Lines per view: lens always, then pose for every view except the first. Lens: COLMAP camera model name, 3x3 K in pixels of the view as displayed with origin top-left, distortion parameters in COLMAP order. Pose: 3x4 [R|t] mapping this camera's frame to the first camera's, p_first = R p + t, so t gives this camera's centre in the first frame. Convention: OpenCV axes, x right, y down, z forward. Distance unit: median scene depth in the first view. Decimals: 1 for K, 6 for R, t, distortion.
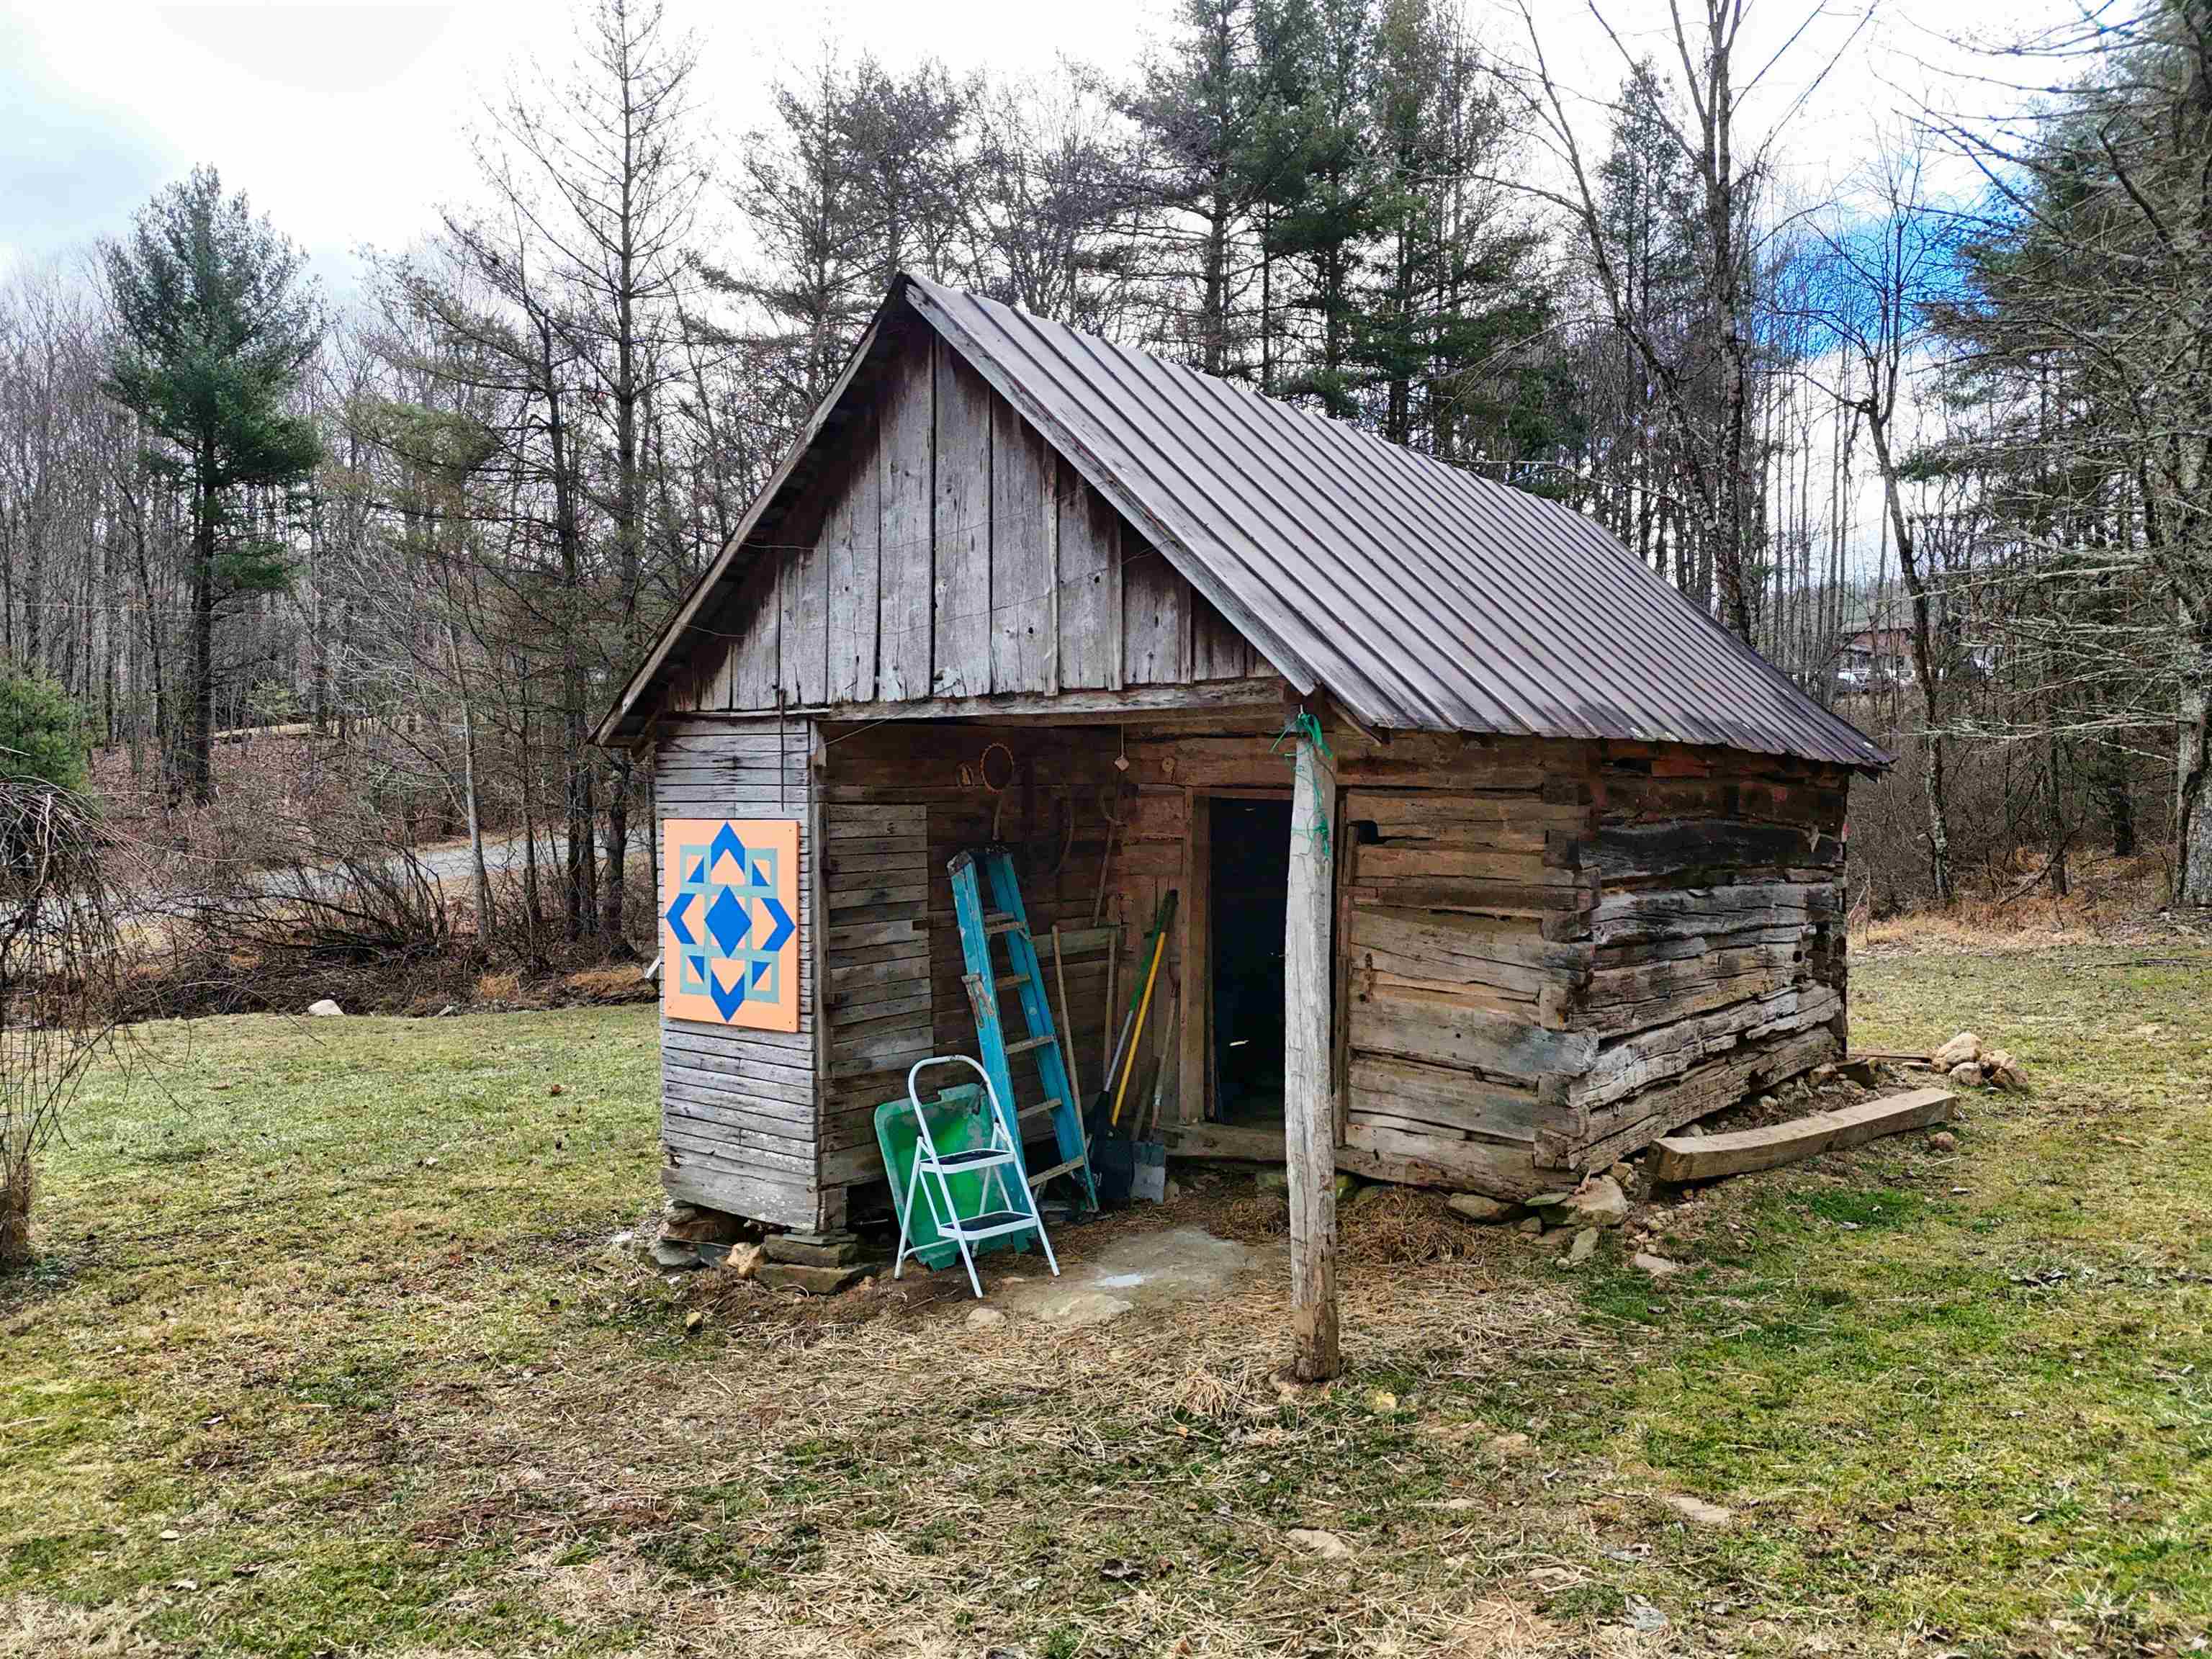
lens RADIAL K [[1616.0, 0, 1109.9], [0, 1616.0, 827.1], [0, 0, 1]] dist [0.047014, -0.036241]
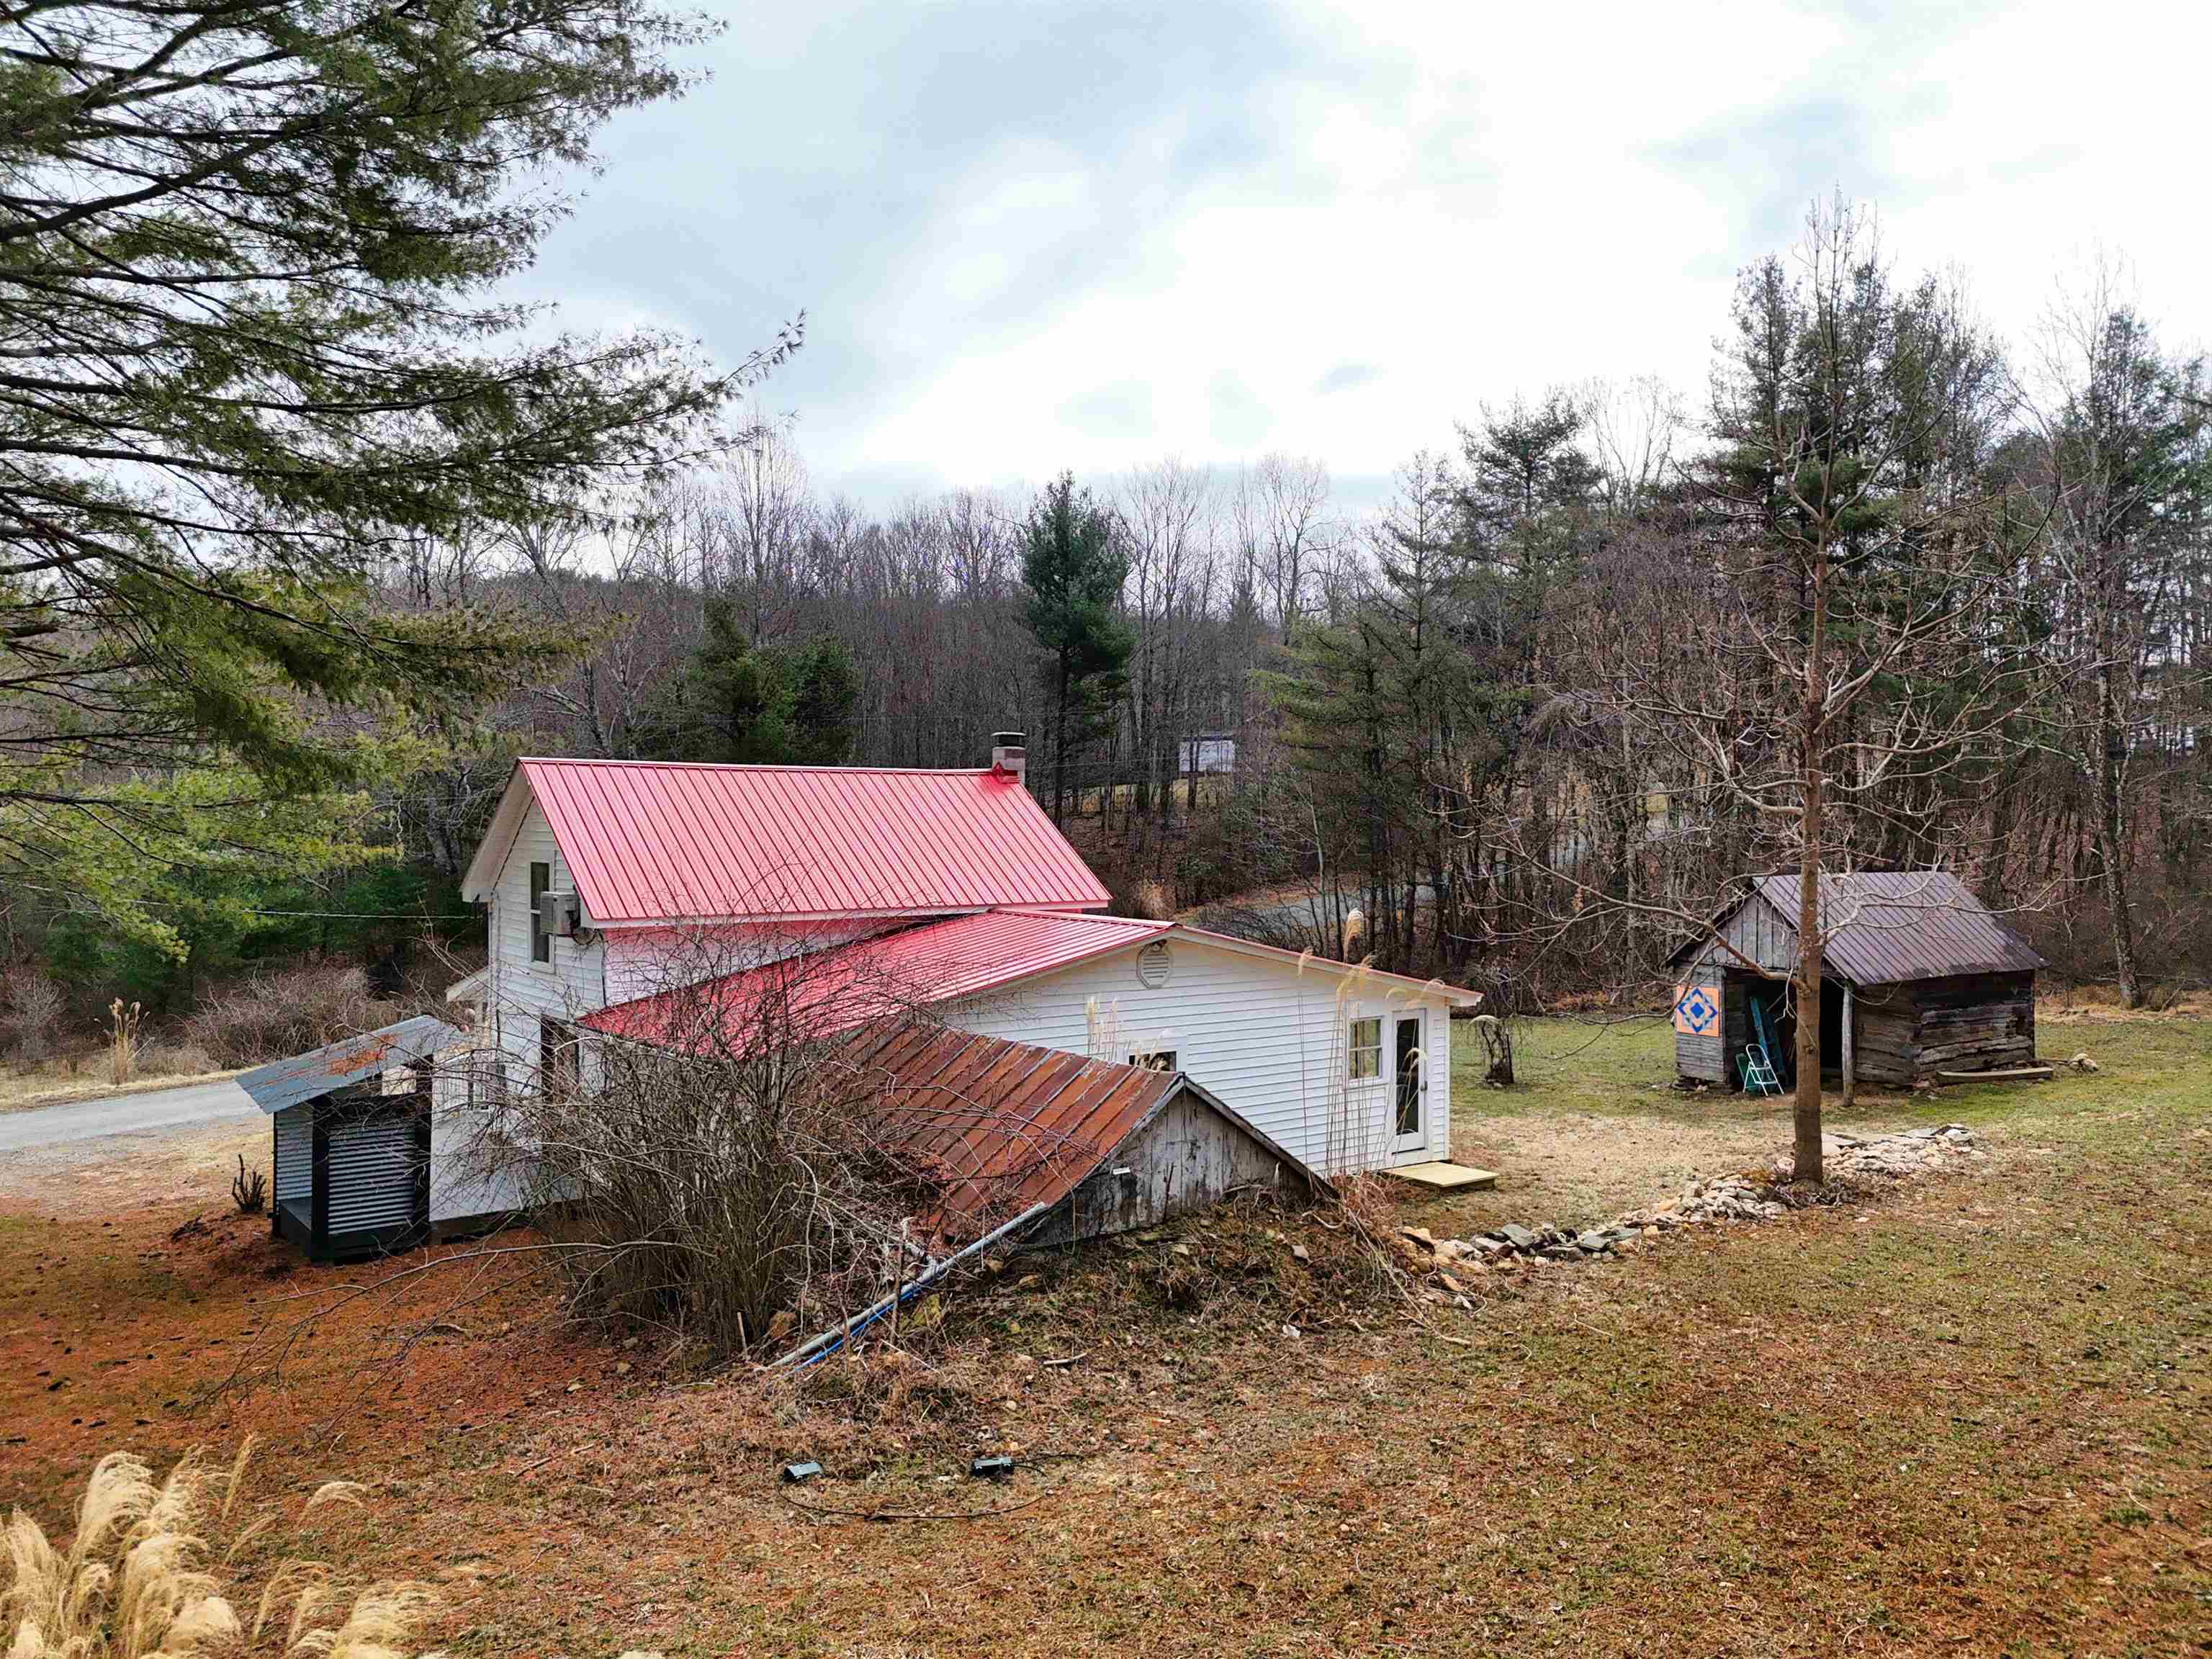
lens RADIAL K [[1616.0, 0, 1099.7], [0, 1616.0, 822.5], [0, 0, 1]] dist [0.047014, -0.036241]
pose [[0.956056, 0.001716, -0.293180, -0.488951], [-0.004275, 0.999958, -0.008088, -0.400079], [0.293154, 0.008986, 0.956023, -3.610656]]
